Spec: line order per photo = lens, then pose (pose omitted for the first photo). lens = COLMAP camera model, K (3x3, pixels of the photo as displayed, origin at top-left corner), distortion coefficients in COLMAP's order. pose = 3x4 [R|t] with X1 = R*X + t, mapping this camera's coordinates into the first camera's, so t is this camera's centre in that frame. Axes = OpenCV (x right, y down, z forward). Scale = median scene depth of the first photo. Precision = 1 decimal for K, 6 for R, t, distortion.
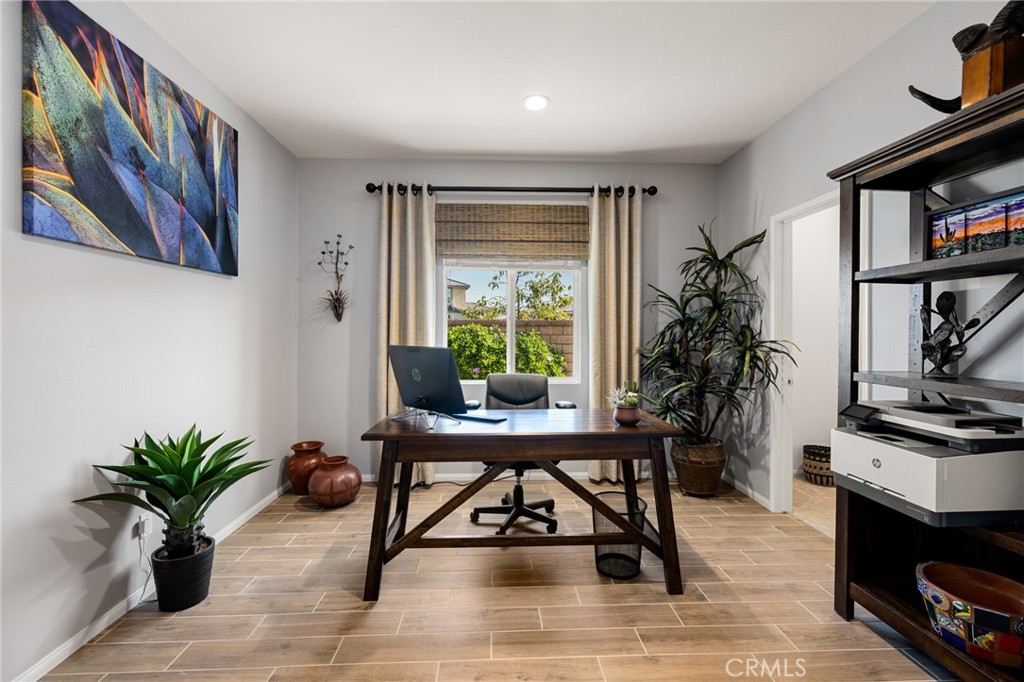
lens RADIAL K [[435.9, 0, 504.5], [0, 435.9, 333.6], [0, 0, 1]] dist [-0.003201, 0.000678]
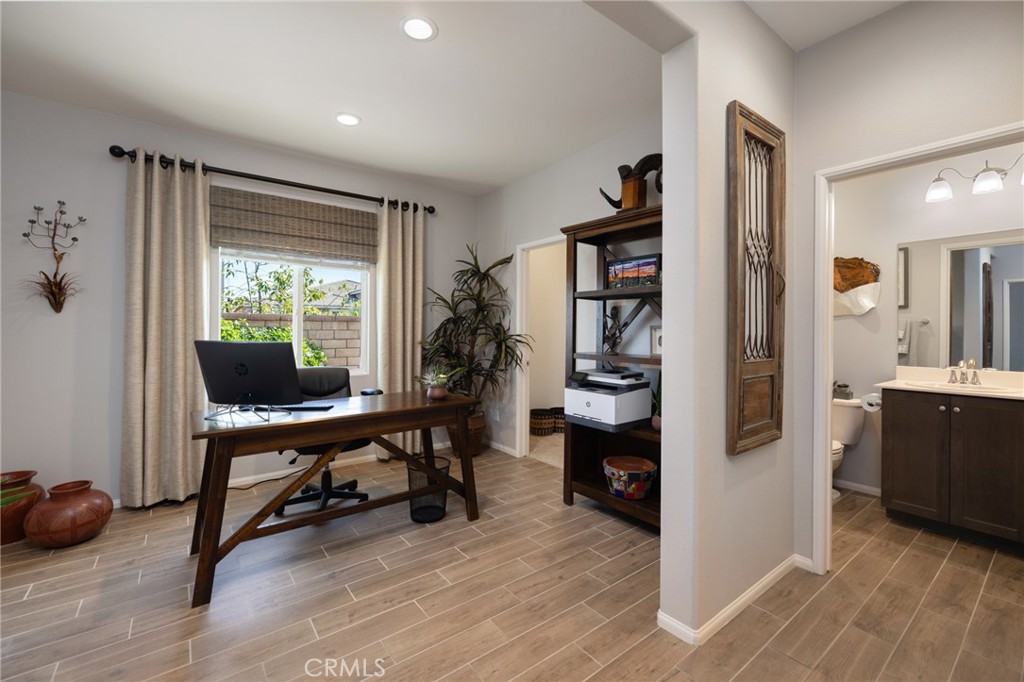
lens RADIAL K [[435.9, 0, 510.7], [0, 435.9, 328.4], [0, 0, 1]] dist [-0.003201, 0.000678]
pose [[0.815360, 0.003704, 0.578943, -0.220089], [-0.002878, 0.999993, -0.002345, 0.000226], [-0.578948, 0.000246, 0.815365, -0.129952]]
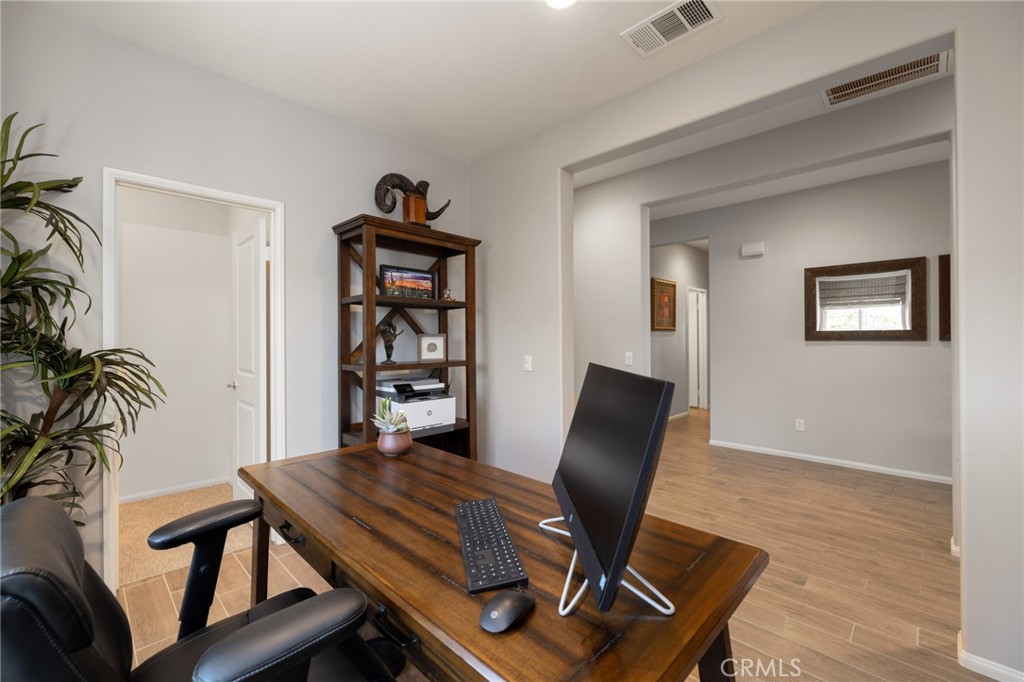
lens RADIAL K [[435.9, 0, 512.2], [0, 435.9, 337.4], [0, 0, 1]] dist [-0.003201, 0.000678]
pose [[-0.692305, 0.007571, 0.721565, -0.335392], [0.005957, 0.999971, -0.004776, 0.005136], [-0.721580, 0.000992, -0.692330, 1.065912]]
